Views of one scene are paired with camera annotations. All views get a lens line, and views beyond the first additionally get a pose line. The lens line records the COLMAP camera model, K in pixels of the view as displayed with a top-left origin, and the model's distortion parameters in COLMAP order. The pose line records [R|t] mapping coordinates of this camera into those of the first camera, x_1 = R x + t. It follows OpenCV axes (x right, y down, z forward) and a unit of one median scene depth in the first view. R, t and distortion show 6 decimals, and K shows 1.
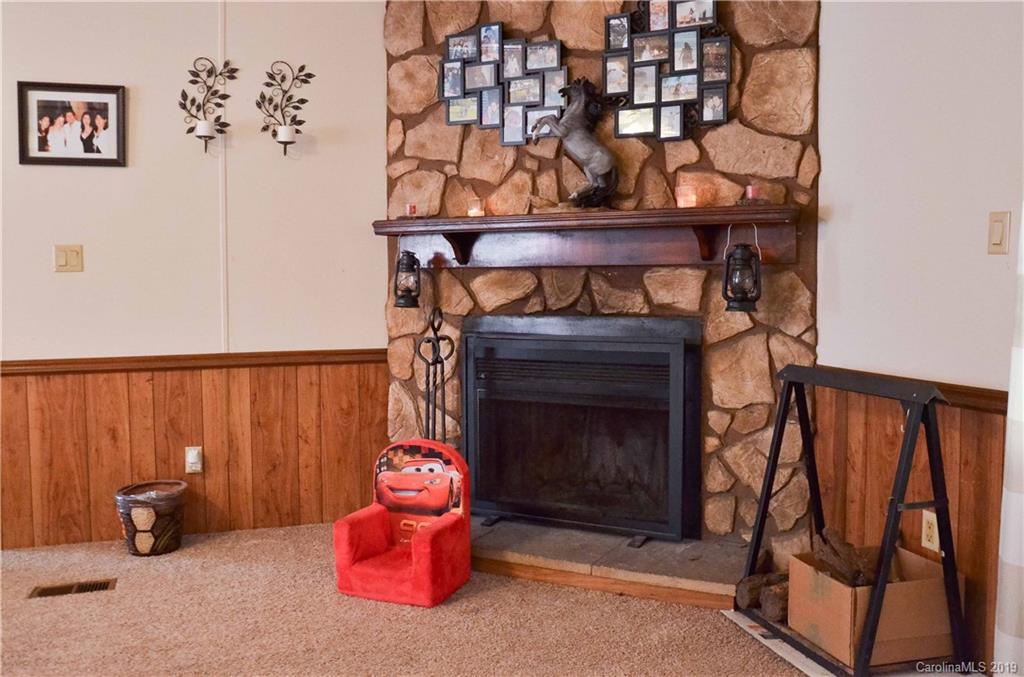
lens RADIAL K [[900.1, 0, 505.1], [0, 900.1, 321.6], [0, 0, 1]] dist [-0.096417, 0.068936]
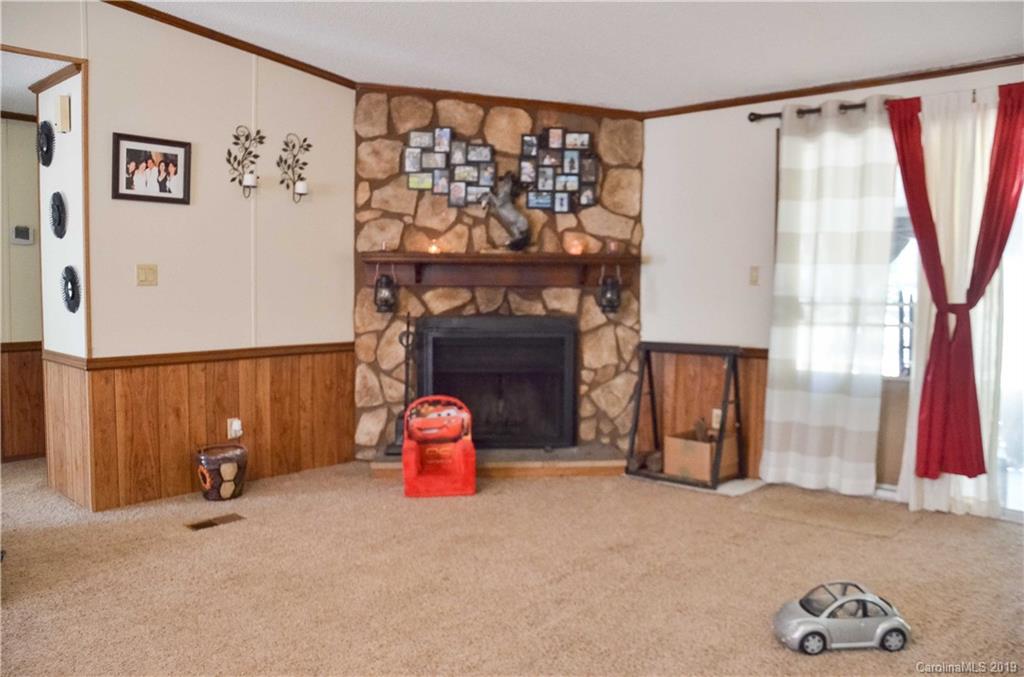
lens RADIAL K [[804.0, 0, 517.8], [0, 804.0, 342.4], [0, 0, 1]] dist [-0.127558, 0.070051]
pose [[0.846858, -0.024987, 0.531232, -0.650592], [0.015411, 0.999629, 0.022451, 0.007678], [-0.531596, -0.010826, 0.846929, -0.234820]]
